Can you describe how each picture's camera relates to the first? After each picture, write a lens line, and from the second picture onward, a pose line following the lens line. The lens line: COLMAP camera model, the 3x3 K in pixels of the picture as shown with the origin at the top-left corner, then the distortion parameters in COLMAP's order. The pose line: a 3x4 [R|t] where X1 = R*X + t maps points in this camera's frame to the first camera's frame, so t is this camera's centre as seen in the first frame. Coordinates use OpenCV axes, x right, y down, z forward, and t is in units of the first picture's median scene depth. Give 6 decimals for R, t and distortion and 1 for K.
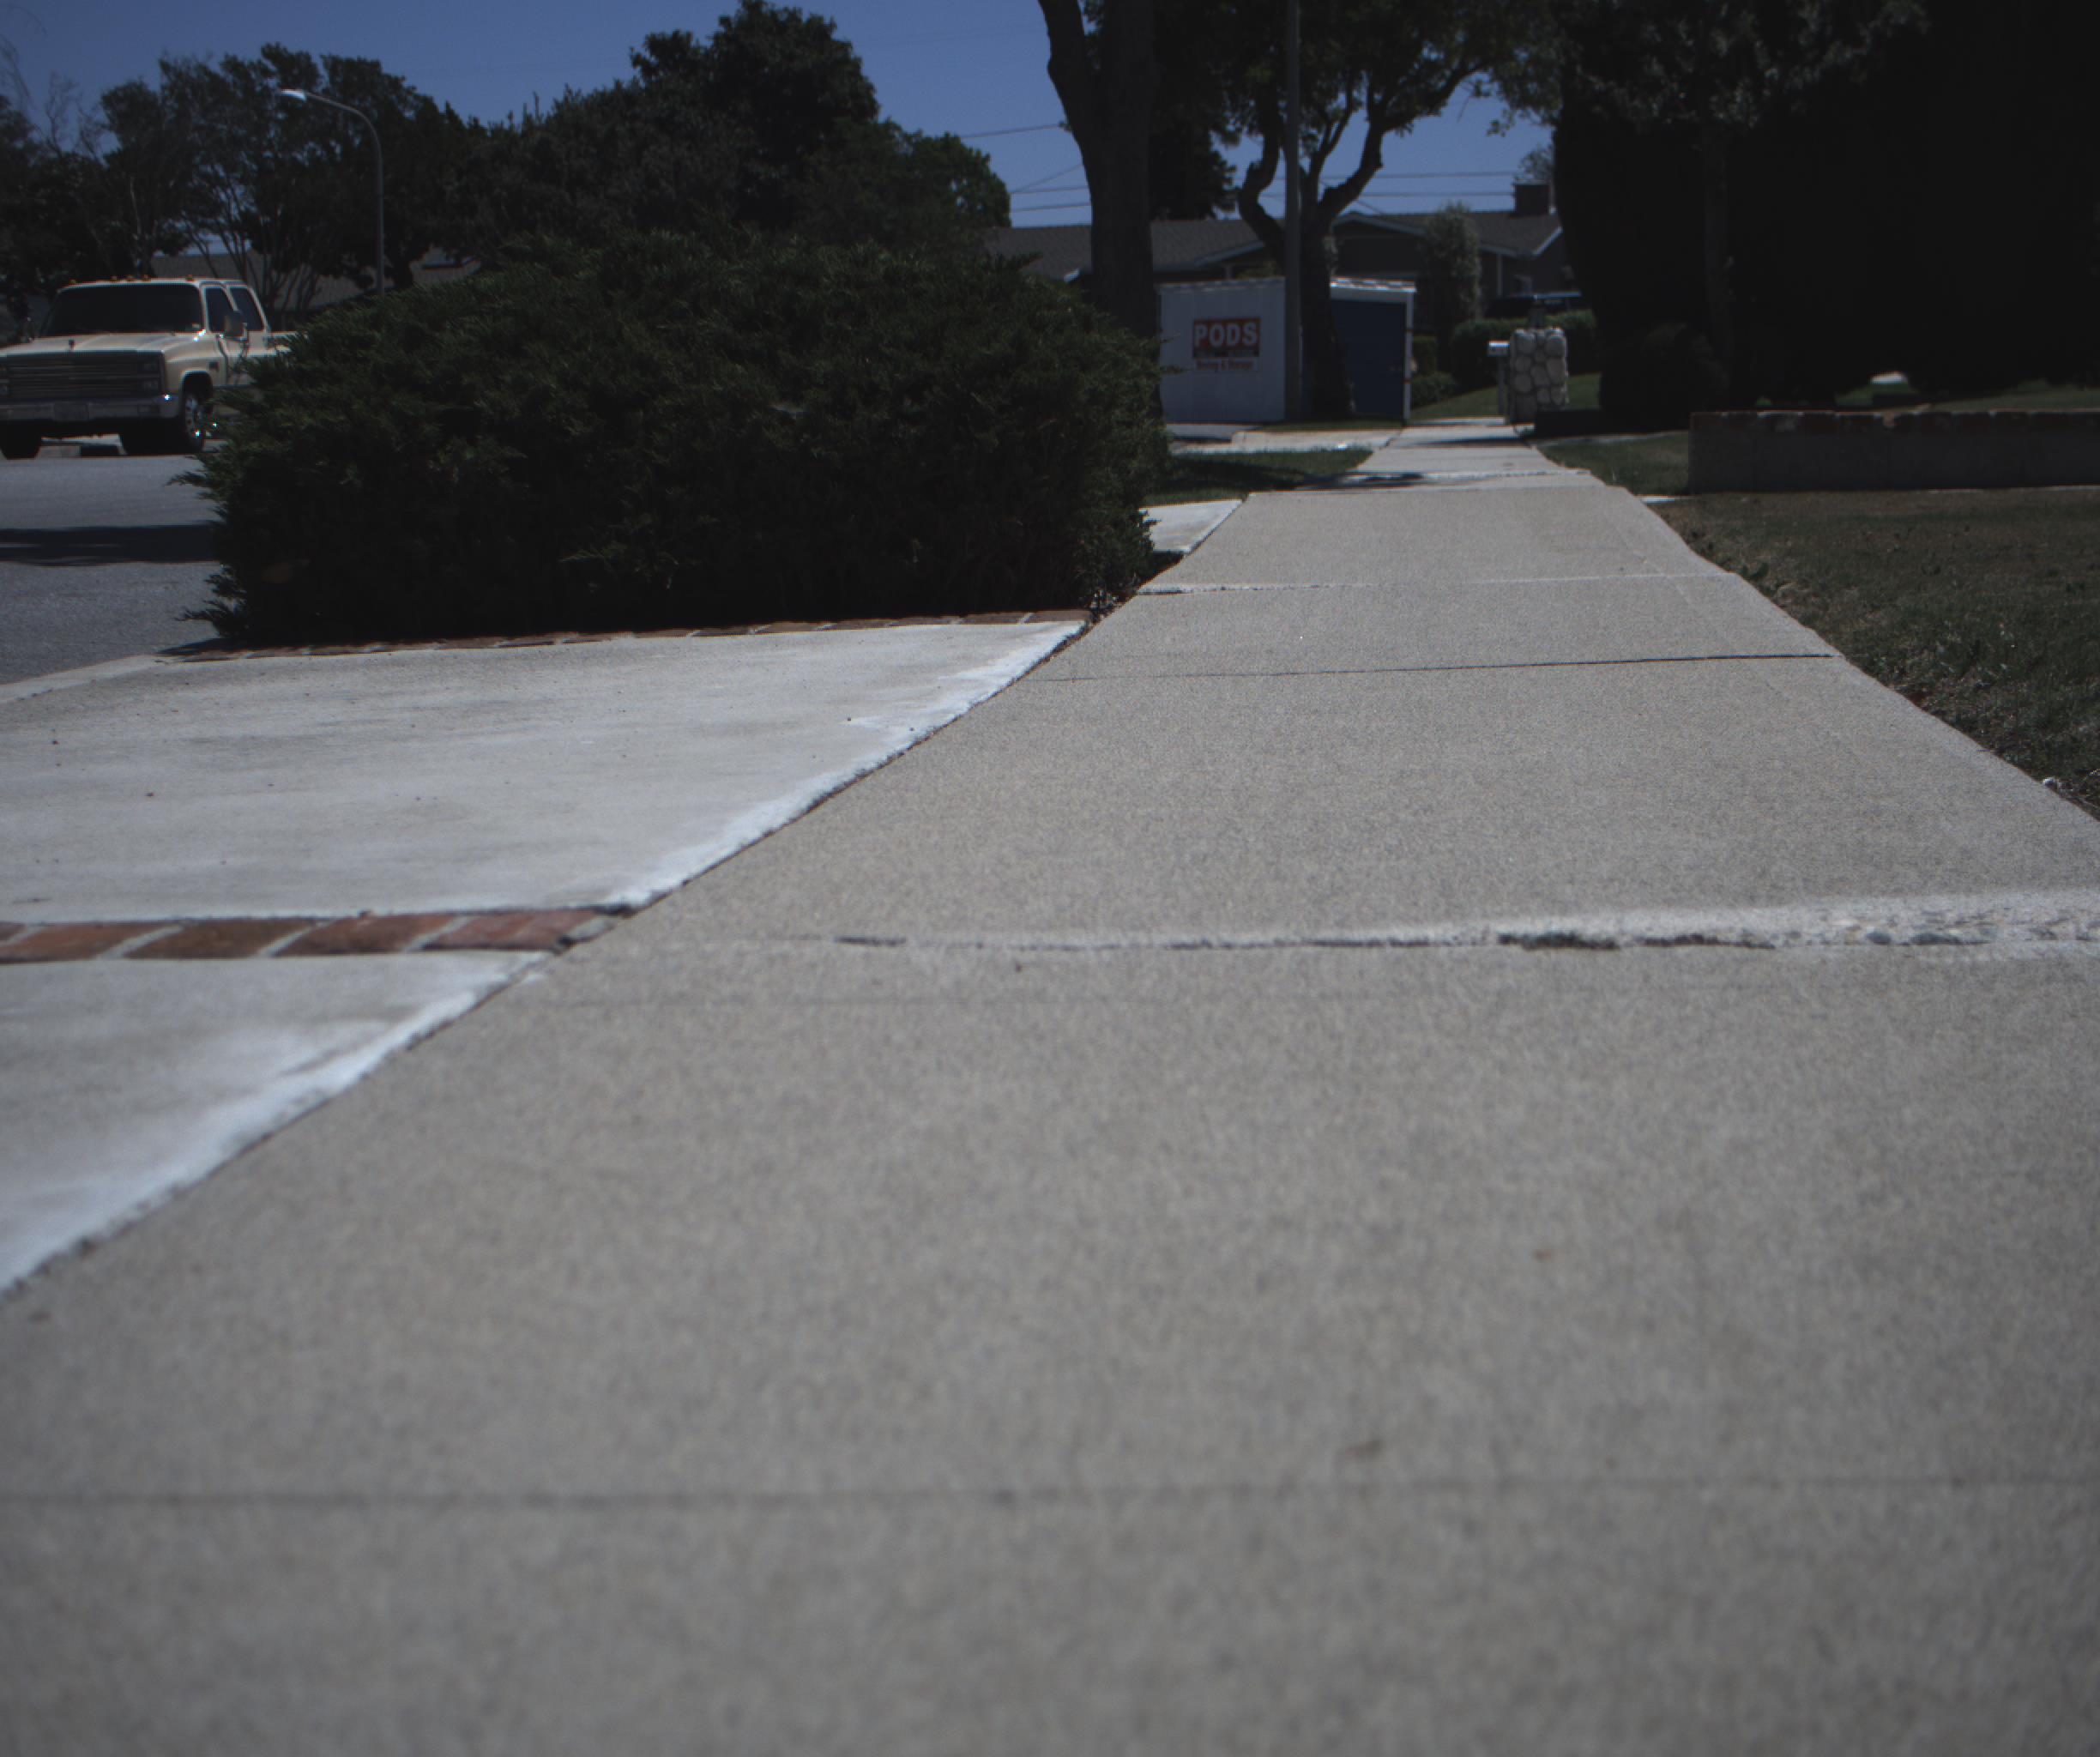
lens RADIAL K [[3904.5, 0, 1022.7], [0, 3904.5, 845.0], [0, 0, 1]] dist [-0.179094, 0.930713]
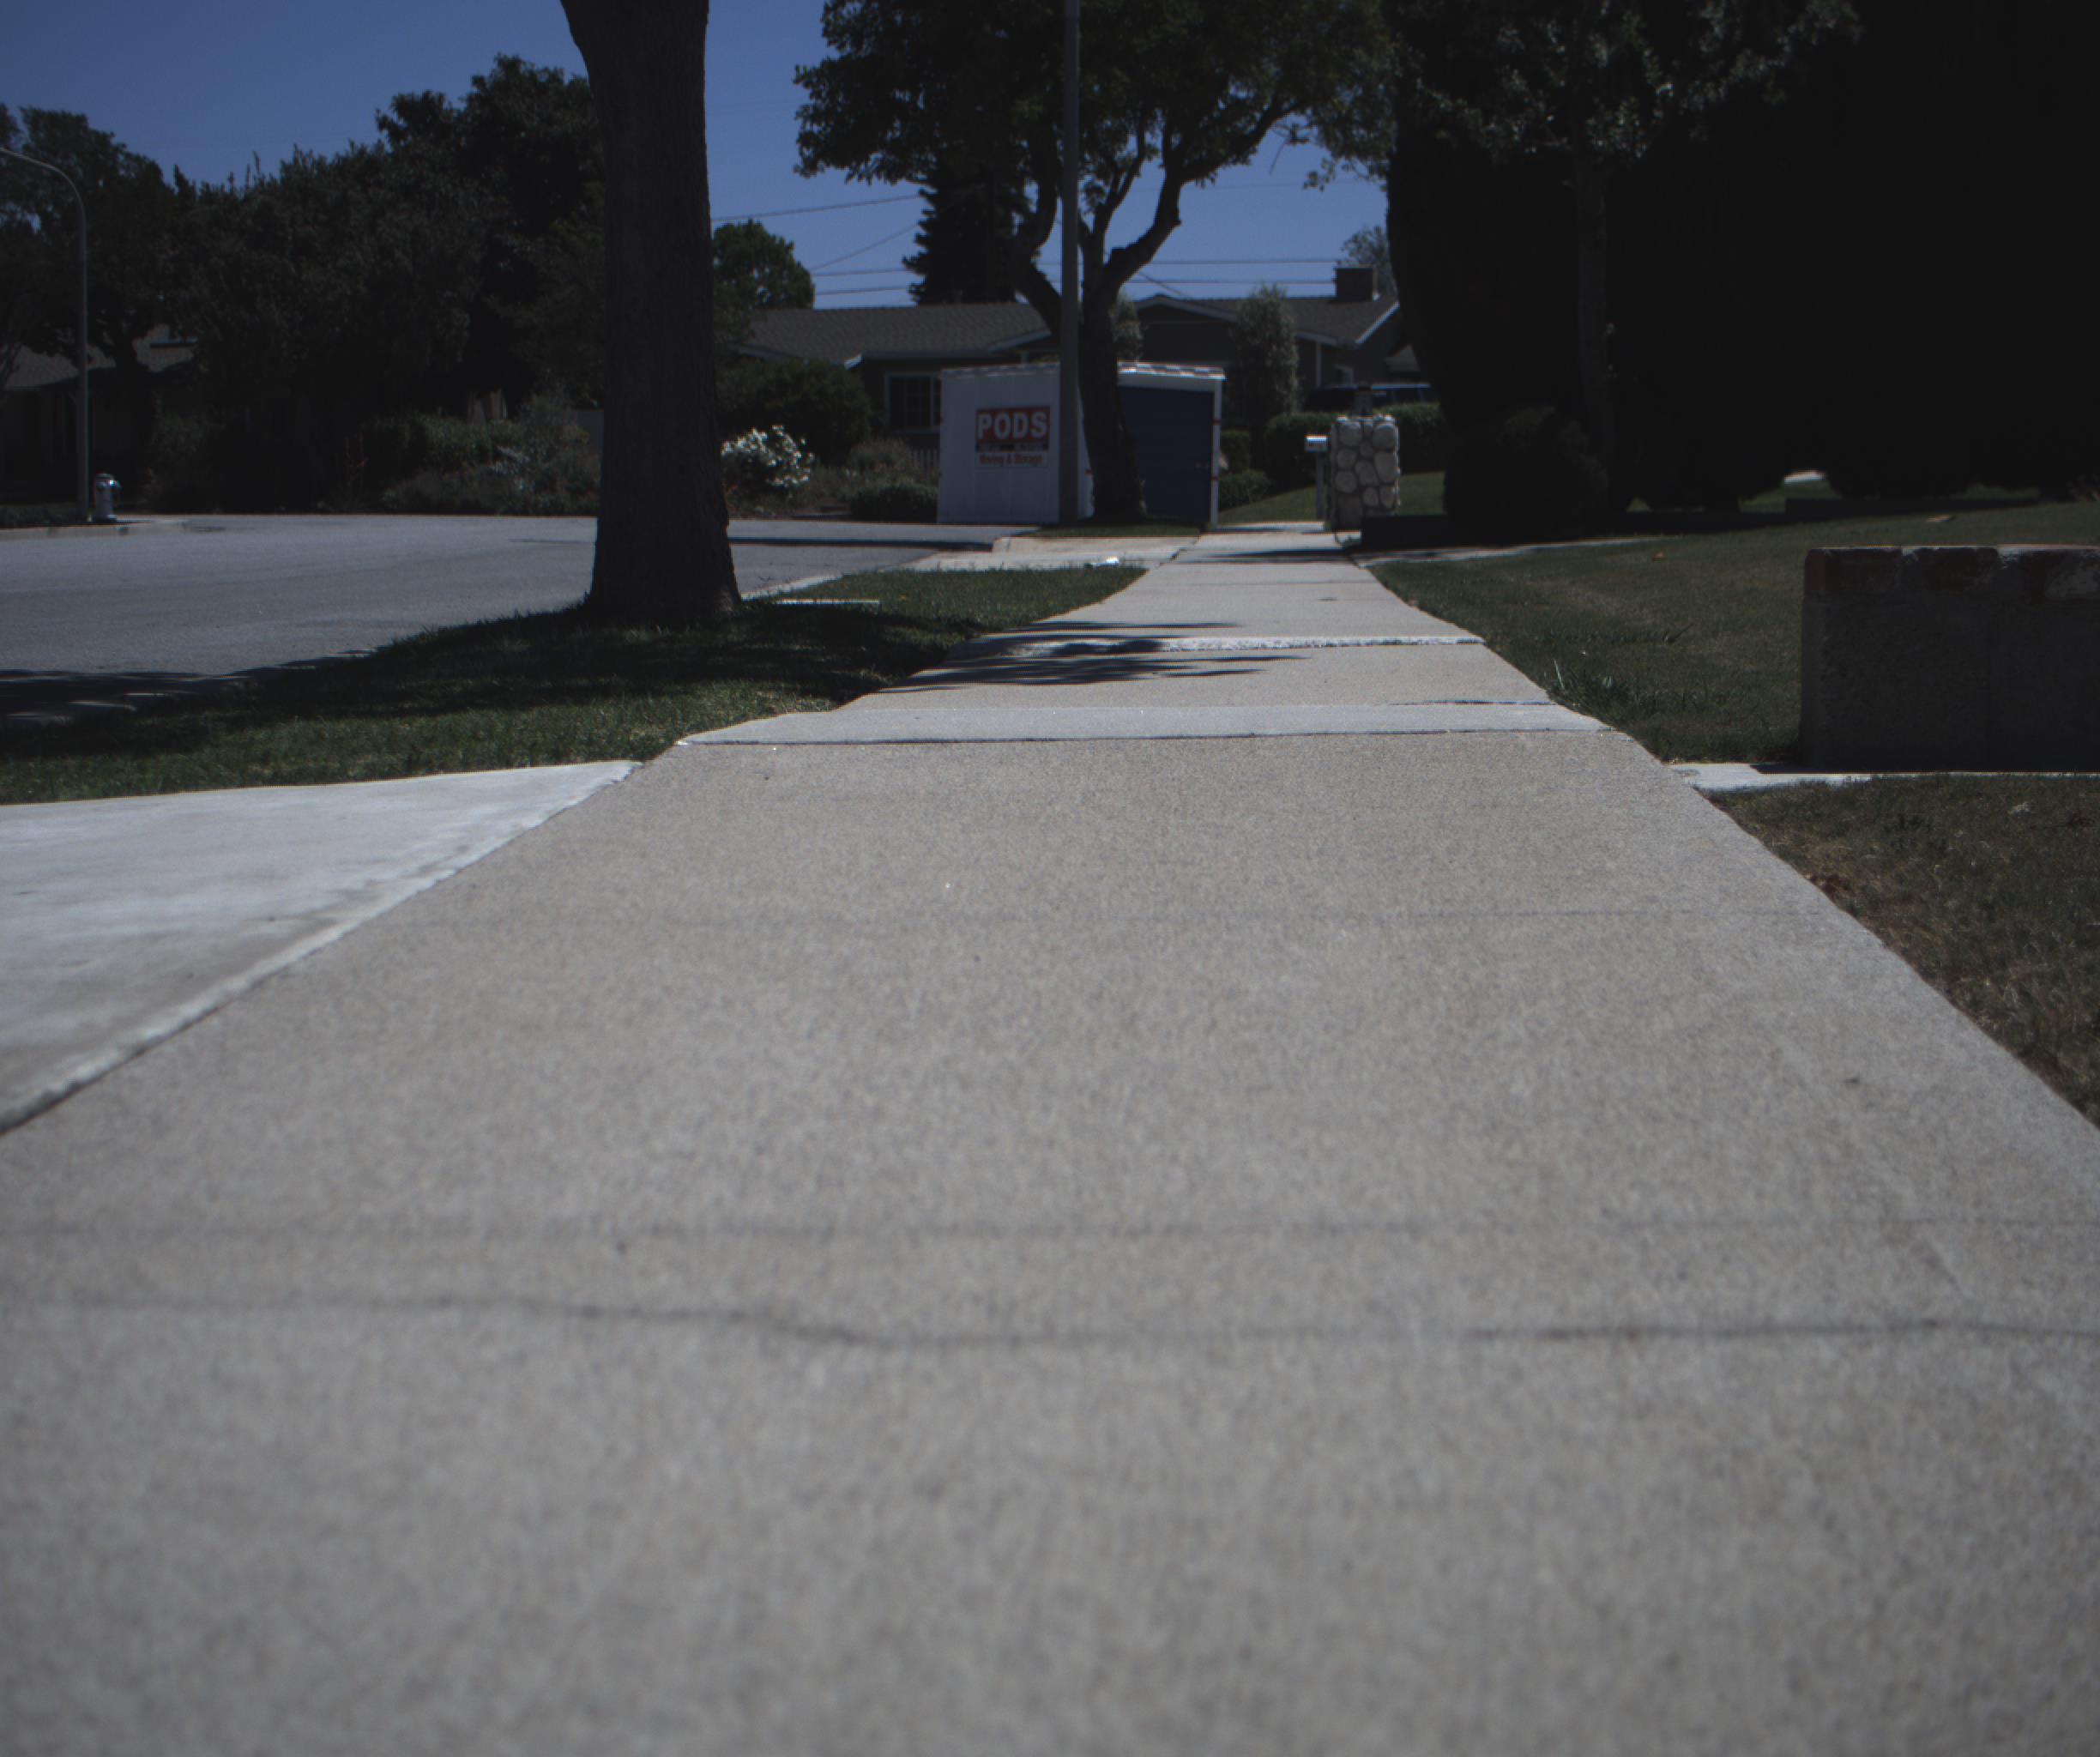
lens RADIAL K [[3904.5, 0, 1022.7], [0, 3904.5, 845.0], [0, 0, 1]] dist [-0.179094, 0.930713]
pose [[0.998902, 0.005928, 0.046481, 0.019913], [-0.004775, 0.999679, -0.024886, -0.018637], [-0.046613, 0.024637, 0.998609, 0.160997]]
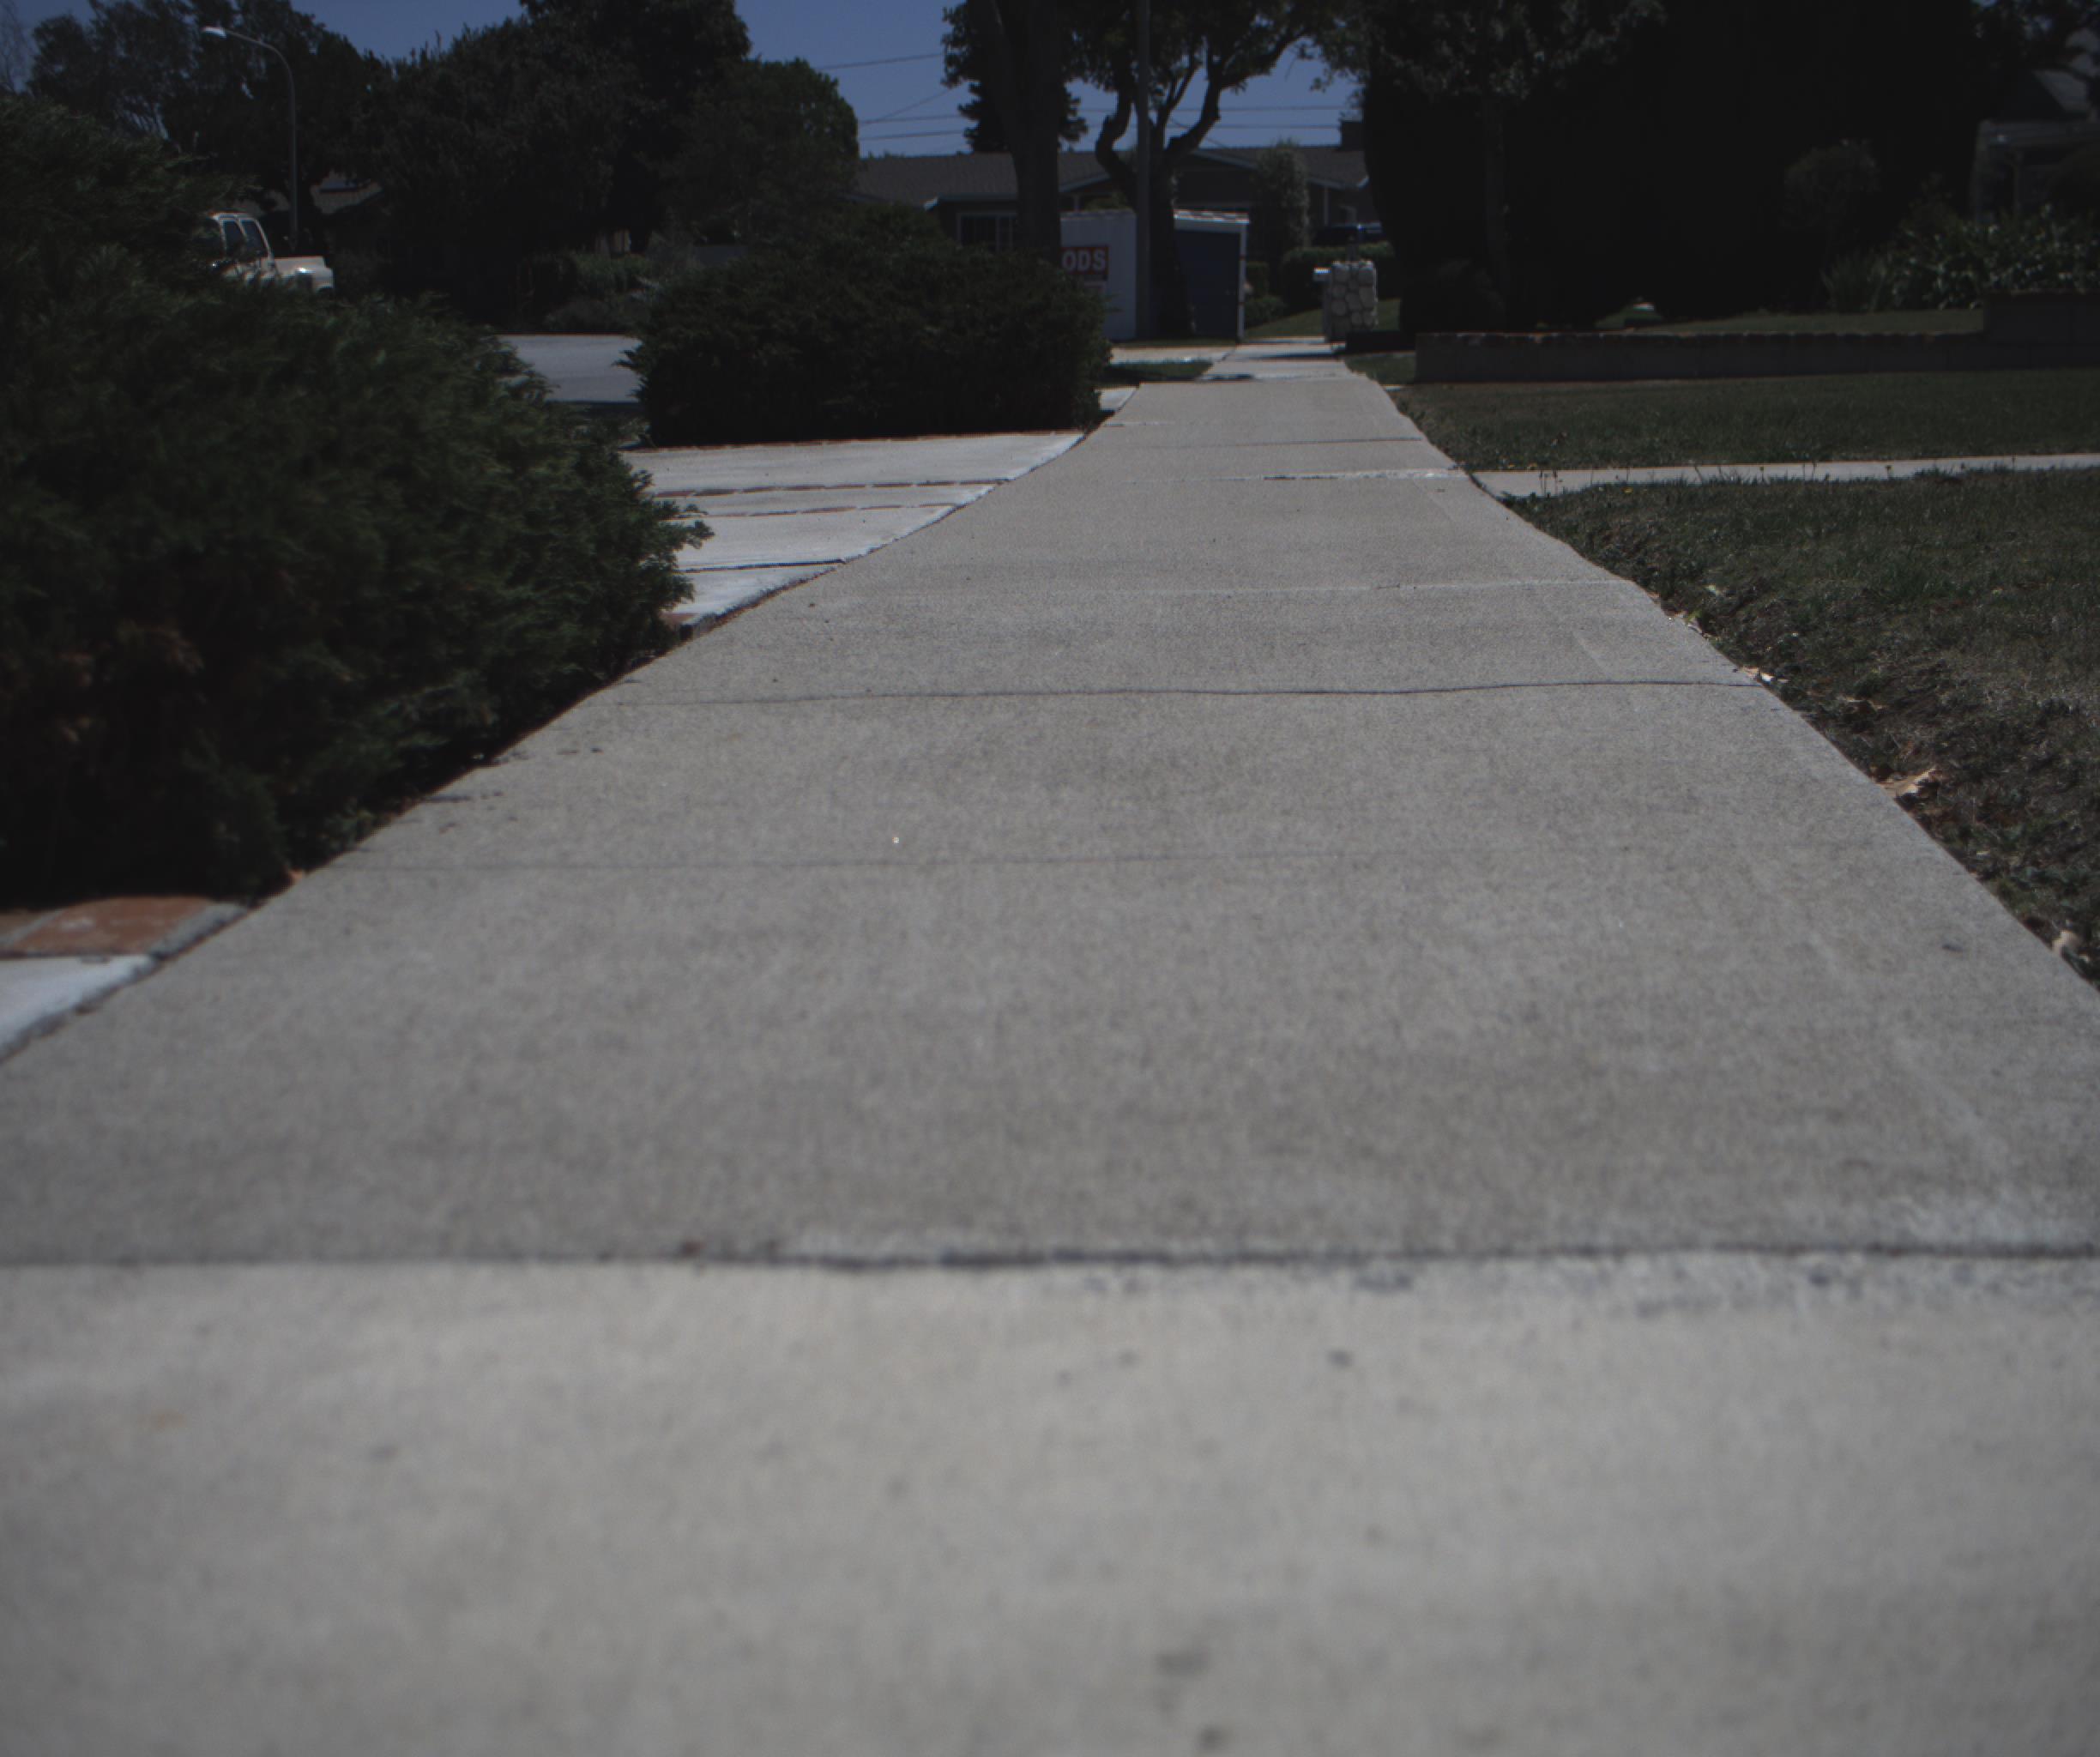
lens RADIAL K [[3904.5, 0, 1022.7], [0, 3904.5, 845.0], [0, 0, 1]] dist [-0.179094, 0.930713]
pose [[0.999088, 0.000006, 0.042692, -0.015230], [-0.000899, 0.999781, 0.020888, 0.017138], [-0.042683, -0.020908, 0.998870, -0.155364]]
